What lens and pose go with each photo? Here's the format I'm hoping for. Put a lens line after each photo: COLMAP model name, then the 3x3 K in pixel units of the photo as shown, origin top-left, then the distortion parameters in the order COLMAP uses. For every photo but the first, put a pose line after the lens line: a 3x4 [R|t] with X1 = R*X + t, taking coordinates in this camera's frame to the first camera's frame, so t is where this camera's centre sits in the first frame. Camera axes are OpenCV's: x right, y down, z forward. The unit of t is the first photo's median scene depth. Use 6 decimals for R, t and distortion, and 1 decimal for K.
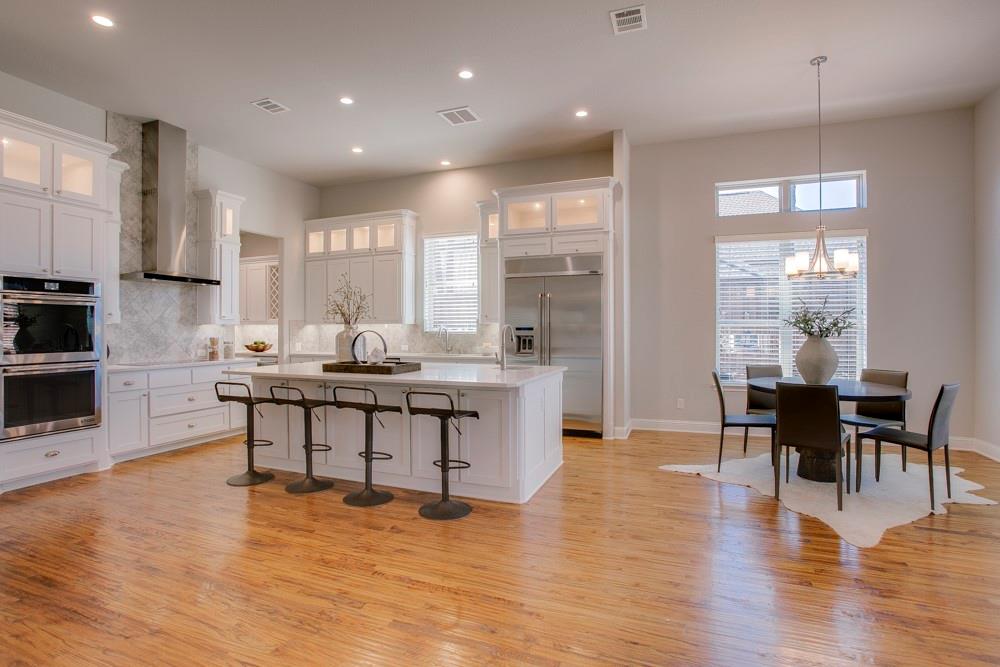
lens RADIAL K [[495.7, 0, 493.5], [0, 495.7, 332.2], [0, 0, 1]] dist [-0.070999, 0.029818]
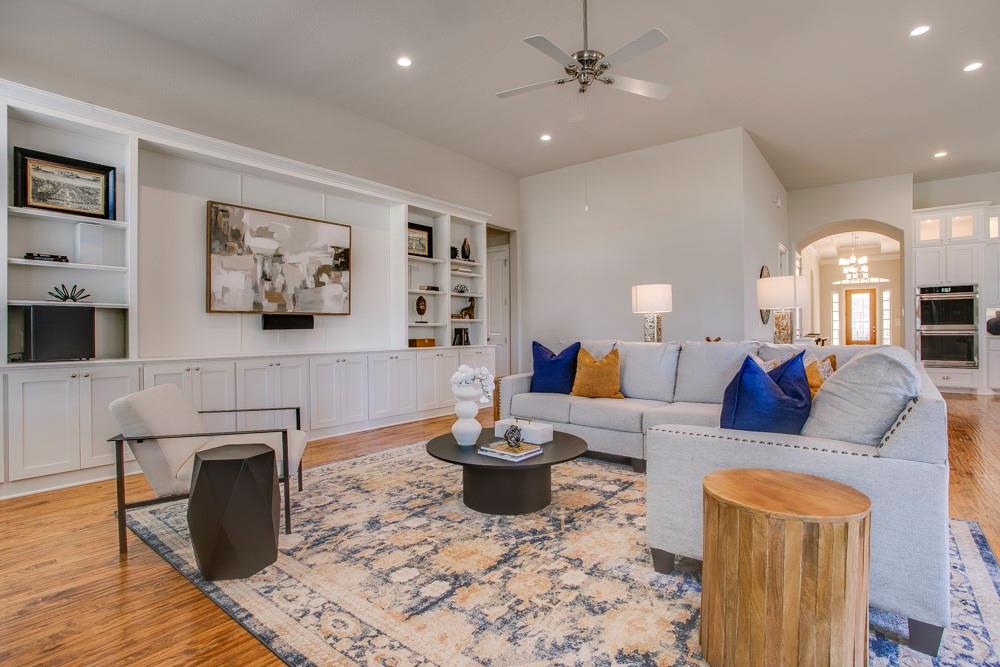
lens RADIAL K [[483.5, 0, 500.0], [0, 483.5, 333.5], [0, 0, 1]] dist [-0.062638, 0.027459]
pose [[-0.291601, 0.009021, -0.956497, 1.024429], [0.002776, 0.999959, 0.008584, 0.042464], [0.956536, -0.000152, -0.291614, -0.122217]]
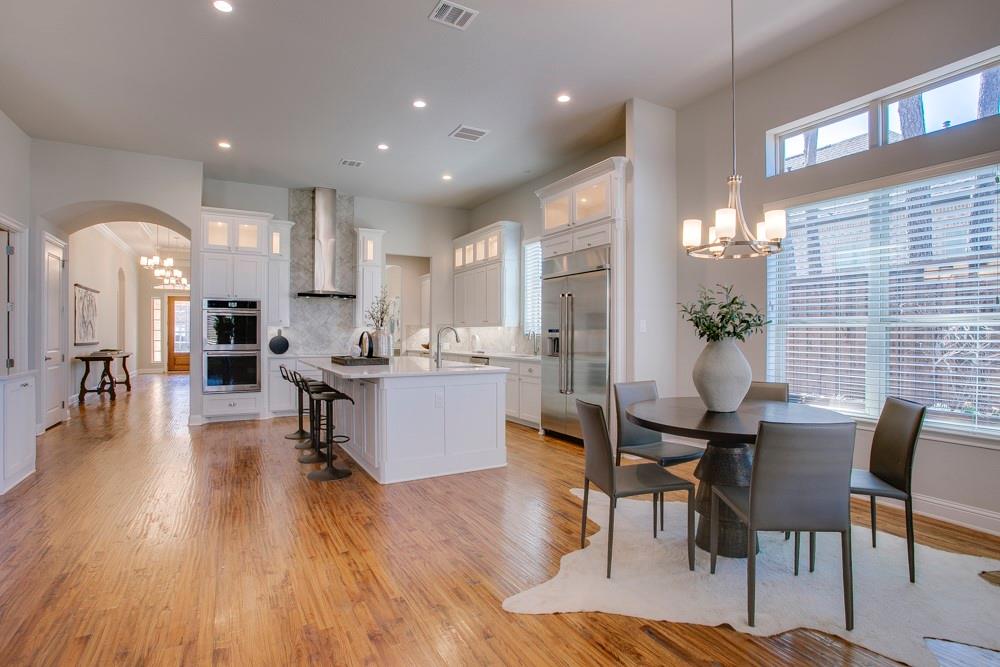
lens RADIAL K [[495.7, 0, 493.5], [0, 495.7, 332.2], [0, 0, 1]] dist [-0.070999, 0.029818]
pose [[0.770914, 0.001449, -0.636937, 0.647877], [-0.007066, 0.999955, -0.006278, 0.003674], [0.636900, 0.009340, 0.770890, 0.194458]]
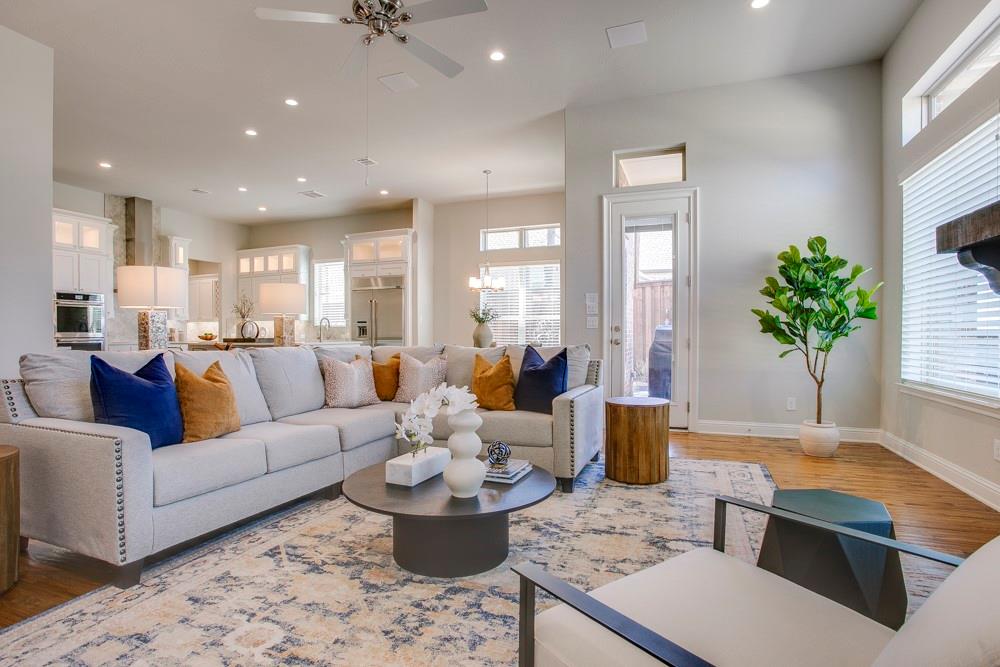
lens RADIAL K [[510.3, 0, 492.7], [0, 510.3, 345.4], [0, 0, 1]] dist [-0.073292, 0.033533]
pose [[0.999979, -0.000868, 0.006371, 0.524164], [0.000779, 0.999902, 0.013983, 0.051142], [-0.006383, -0.013978, 0.999882, -0.721284]]
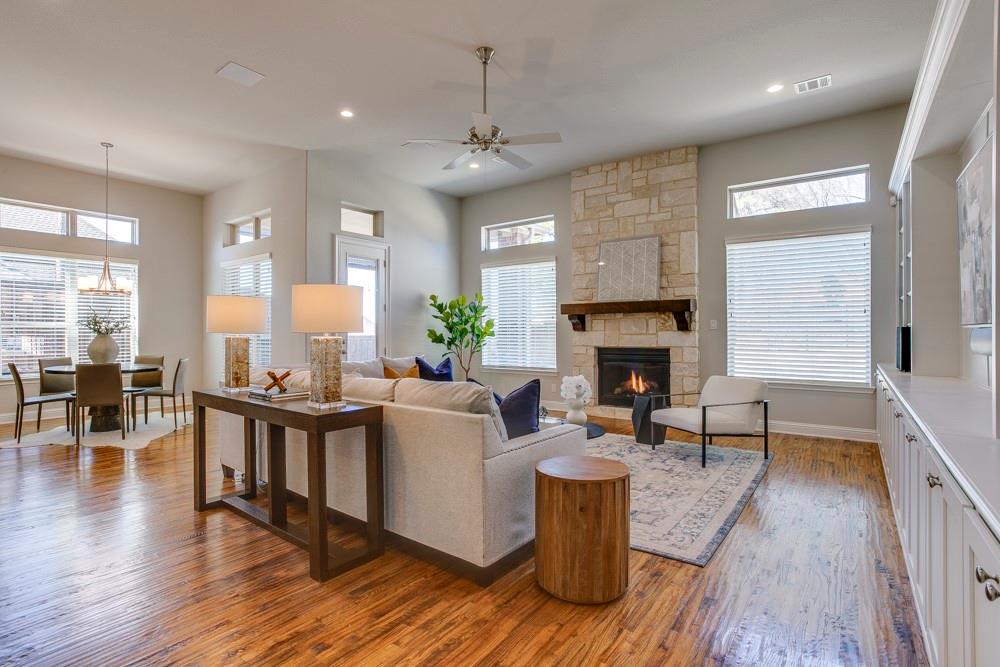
lens RADIAL K [[490.1, 0, 500.0], [0, 490.1, 333.5], [0, 0, 1]] dist [-0.050354, 0.018309]
pose [[0.260712, -0.001588, 0.965415, -0.316803], [0.009607, 0.999953, -0.000950, 0.015538], [-0.965369, 0.009522, 0.260715, -0.410706]]
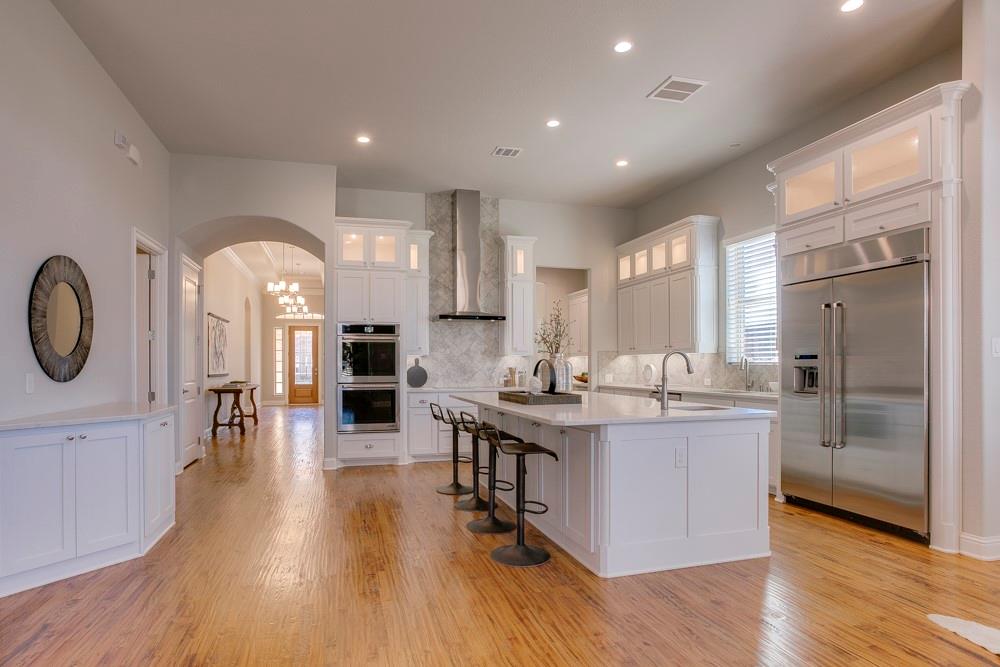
lens RADIAL K [[535.3, 0, 468.5], [0, 535.3, 361.8], [0, 0, 1]] dist [-0.079449, 0.040537]
pose [[0.586024, -0.002989, -0.810288, 0.408697], [-0.003711, 0.999973, -0.006373, 0.007247], [0.810285, 0.006742, 0.585997, 0.221815]]
